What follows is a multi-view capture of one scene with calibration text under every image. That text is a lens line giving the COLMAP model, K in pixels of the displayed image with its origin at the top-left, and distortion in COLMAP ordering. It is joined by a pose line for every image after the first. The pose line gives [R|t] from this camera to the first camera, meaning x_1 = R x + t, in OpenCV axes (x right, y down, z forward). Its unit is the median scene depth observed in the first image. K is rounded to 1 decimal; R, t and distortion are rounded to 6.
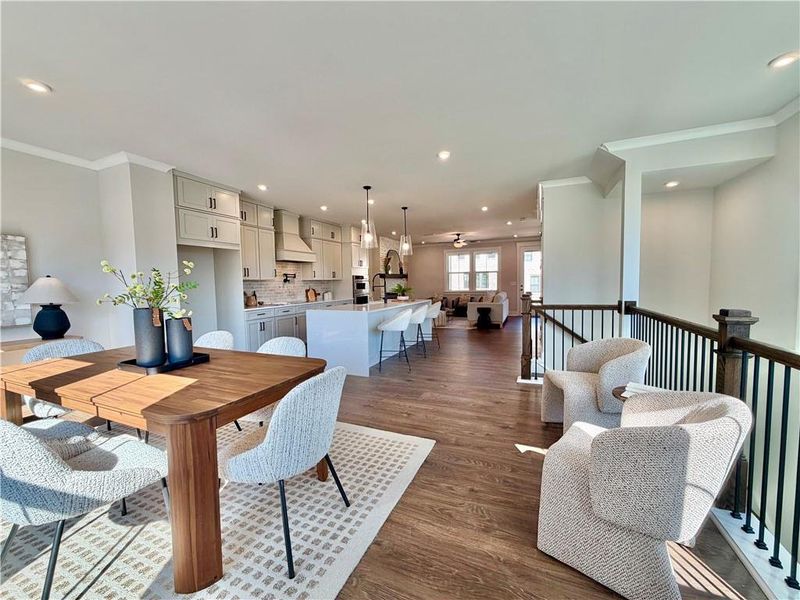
lens RADIAL K [[318.5, 0, 398.9], [0, 318.5, 302.0], [0, 0, 1]] dist [0.000670, 0.000596]
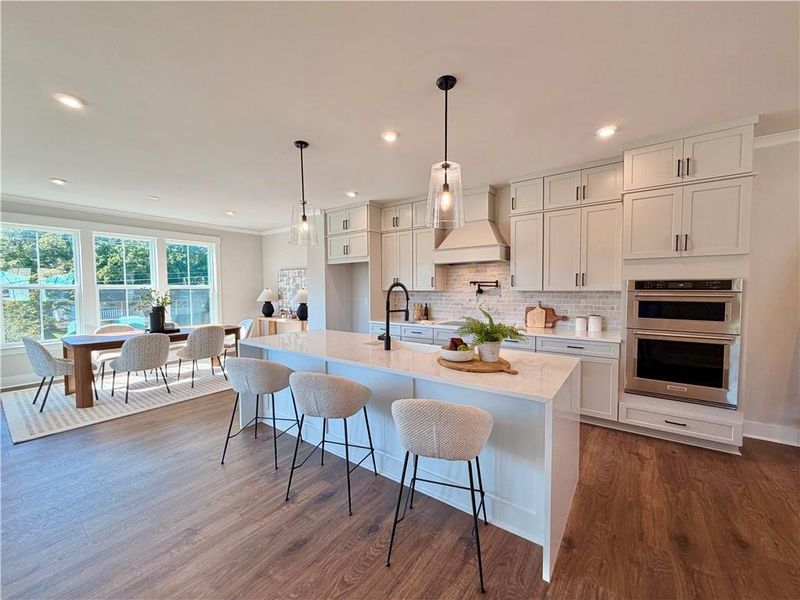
lens RADIAL K [[318.5, 0, 398.0], [0, 318.5, 301.5], [0, 0, 1]] dist [0.000670, 0.000596]
pose [[-0.218615, 0.060232, -0.973950, 0.507205], [-0.051645, 0.995980, 0.073186, -0.126748], [0.974443, 0.066299, -0.214626, 1.442834]]
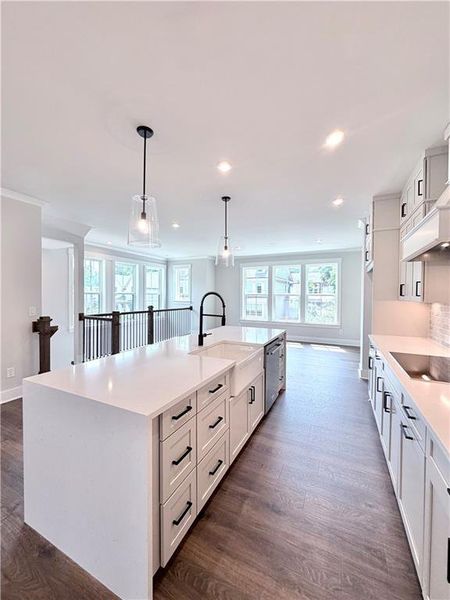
lens RADIAL K [[240.5, 0, 226.8], [0, 240.5, 297.7], [0, 0, 1]] dist [0.005577, -0.000619]
pose [[-0.999149, 0.009975, 0.040029, -0.134827], [0.012870, 0.997269, 0.072723, -0.142986], [-0.039194, 0.073176, -0.996549, 1.846125]]
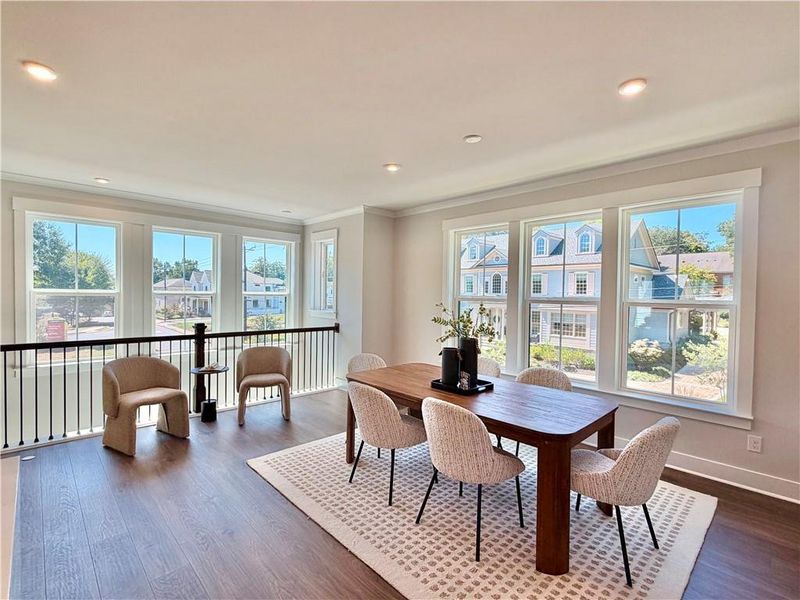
lens RADIAL K [[374.5, 0, 407.8], [0, 374.5, 301.2], [0, 0, 1]] dist [0.002489, -0.000536]
pose [[-0.927875, -0.006273, 0.372838, -0.497229], [0.022784, 0.997037, 0.073477, -0.111209], [-0.372194, 0.076673, -0.924983, 1.099855]]
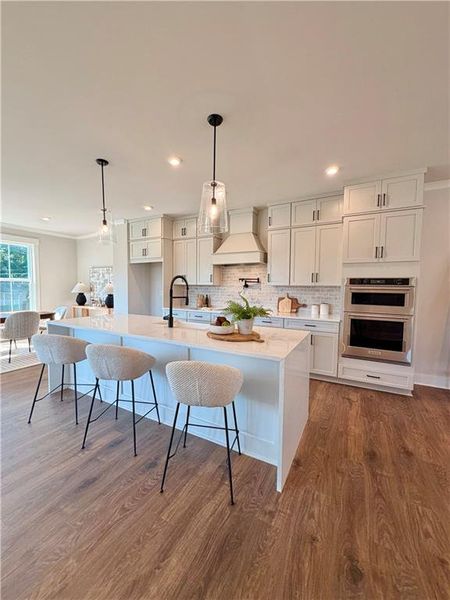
lens RADIAL K [[238.9, 0, 223.7], [0, 238.9, 299.7], [0, 0, 1]] dist [0.000670, 0.000596]
pose [[-0.088413, 0.071337, -0.993526, 0.492746], [-0.070639, 0.994472, 0.077691, -0.112489], [0.993576, 0.077050, -0.082885, 1.470532]]
